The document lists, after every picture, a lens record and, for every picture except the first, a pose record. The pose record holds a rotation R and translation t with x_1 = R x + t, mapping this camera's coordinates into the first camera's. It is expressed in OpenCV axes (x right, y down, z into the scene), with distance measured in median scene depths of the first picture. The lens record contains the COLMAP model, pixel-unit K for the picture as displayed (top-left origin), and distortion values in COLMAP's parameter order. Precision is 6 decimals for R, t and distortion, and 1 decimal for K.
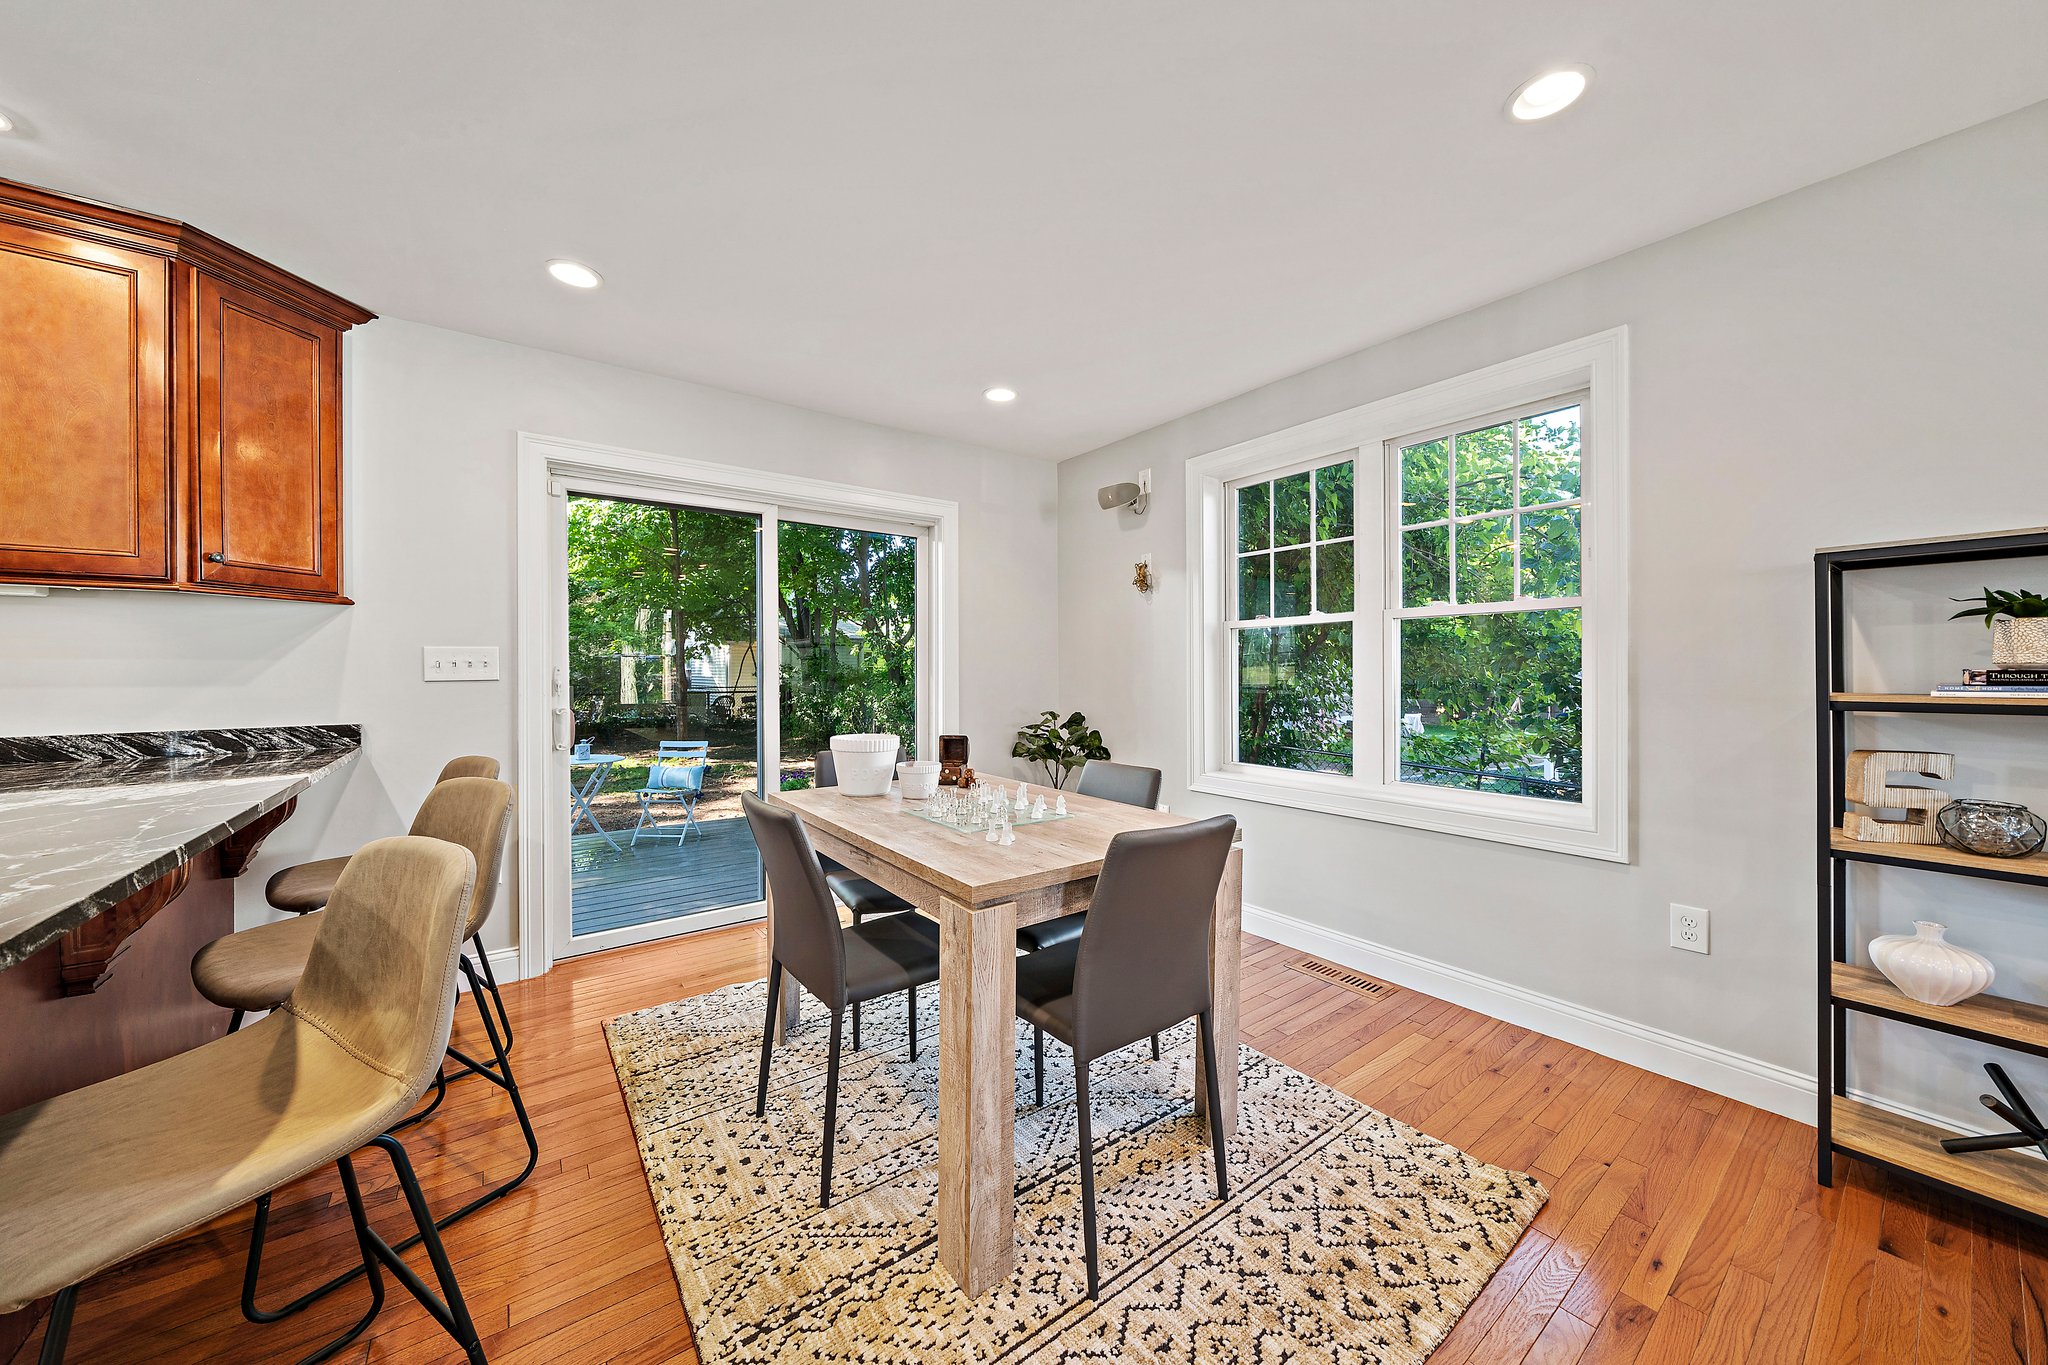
lens RADIAL K [[707.6, 0, 1021.1], [0, 707.6, 675.6], [0, 0, 1]] dist [-0.005501, -0.000303]
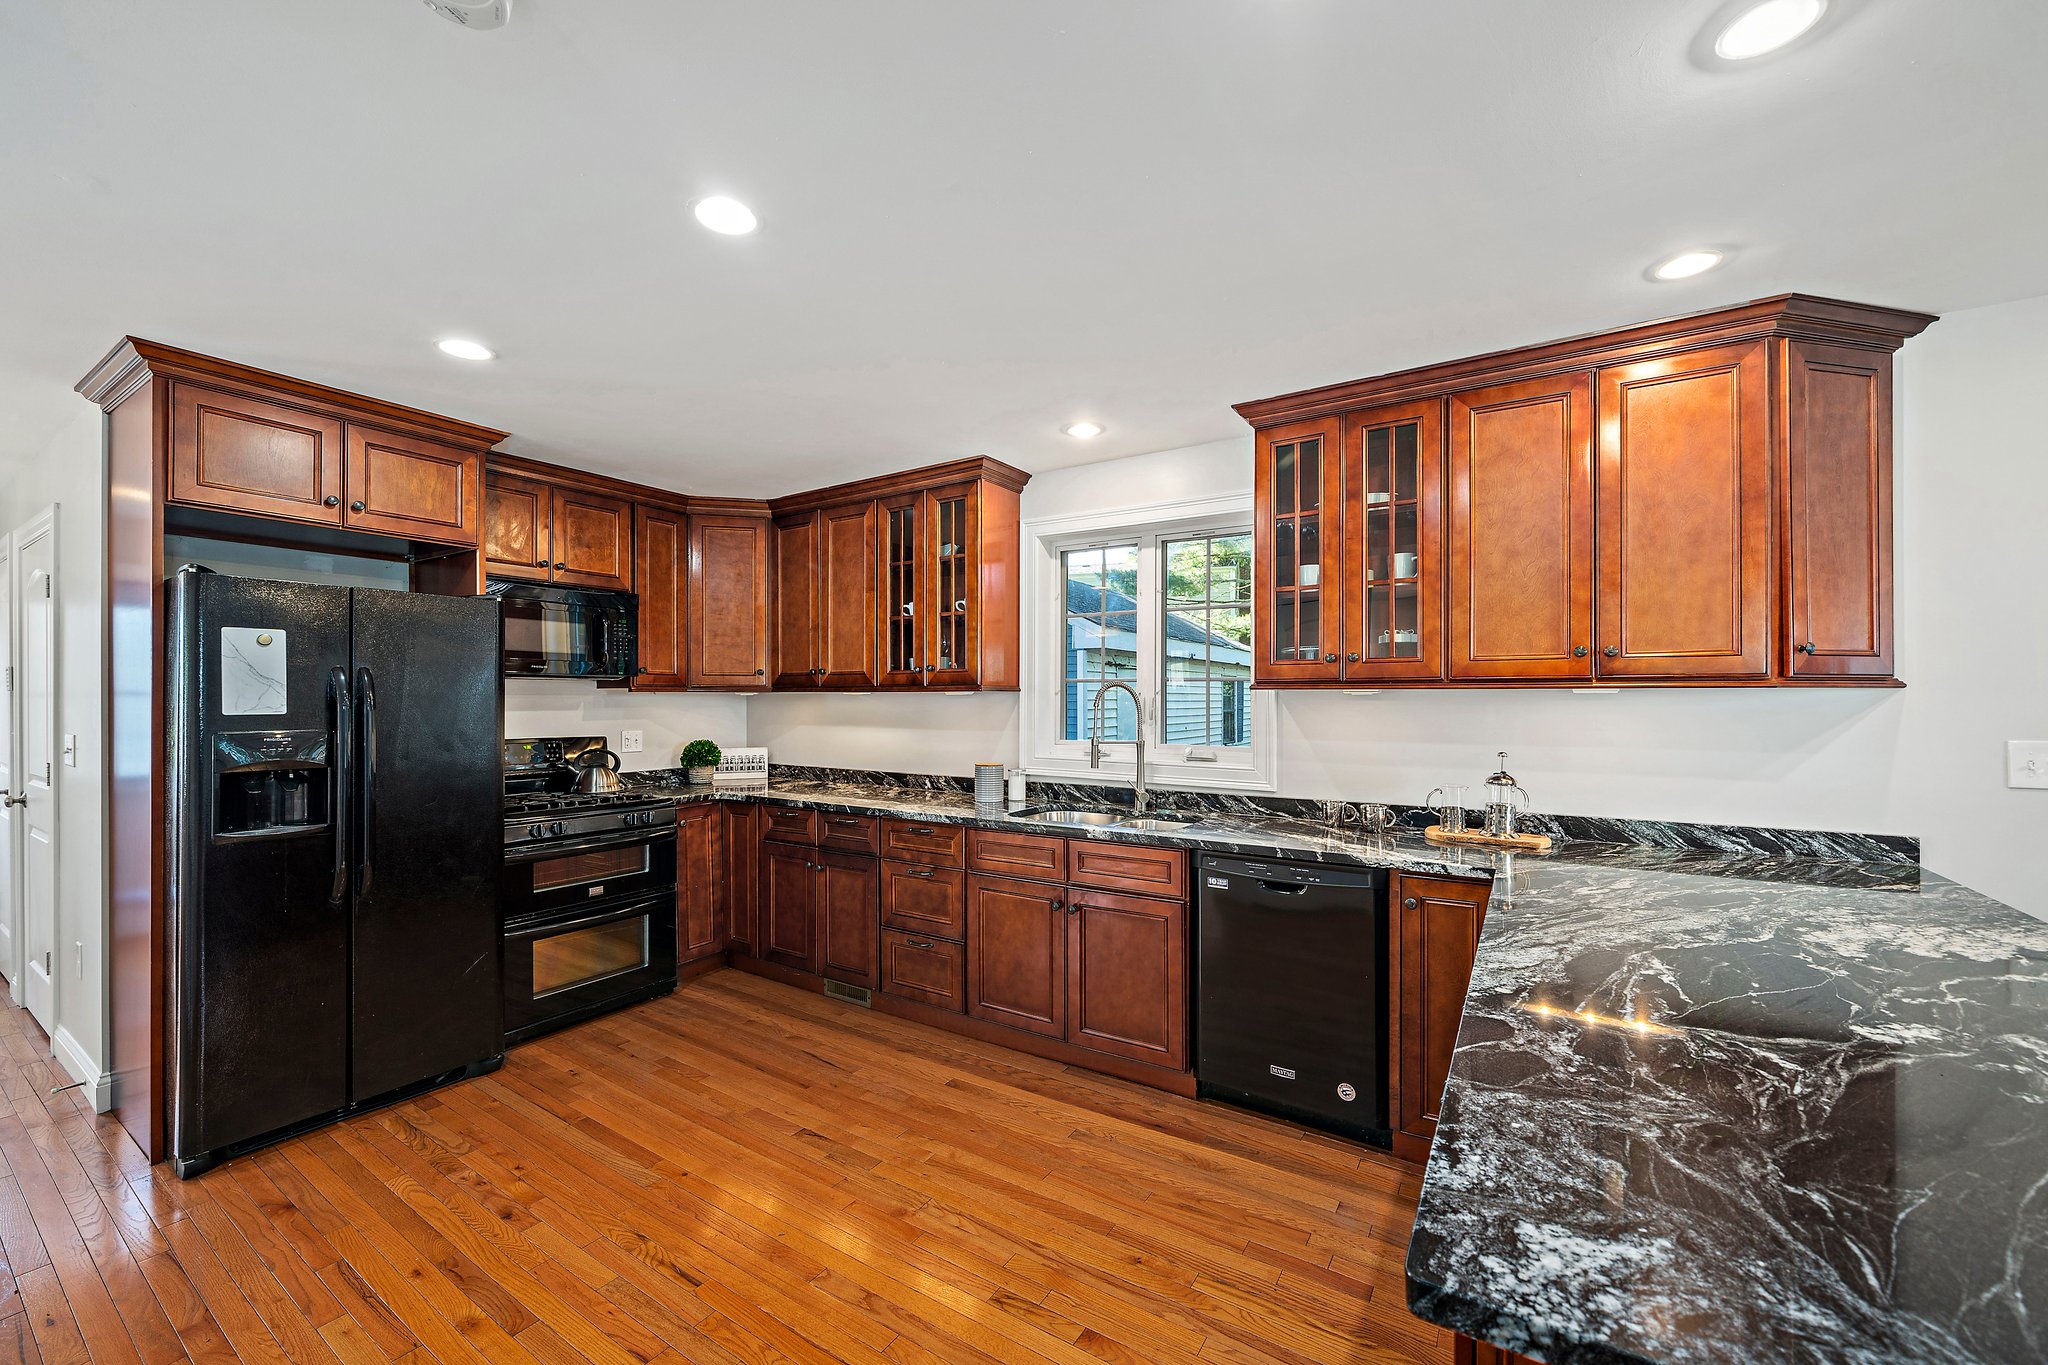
lens RADIAL K [[801.7, 0, 1023.9], [0, 801.7, 700.5], [0, 0, 1]] dist [-0.002224, -0.000466]
pose [[0.351751, 0.004596, -0.936082, -0.462072], [-0.007819, 0.999967, 0.001972, -0.081669], [0.936061, 0.006626, 0.351776, -0.271707]]
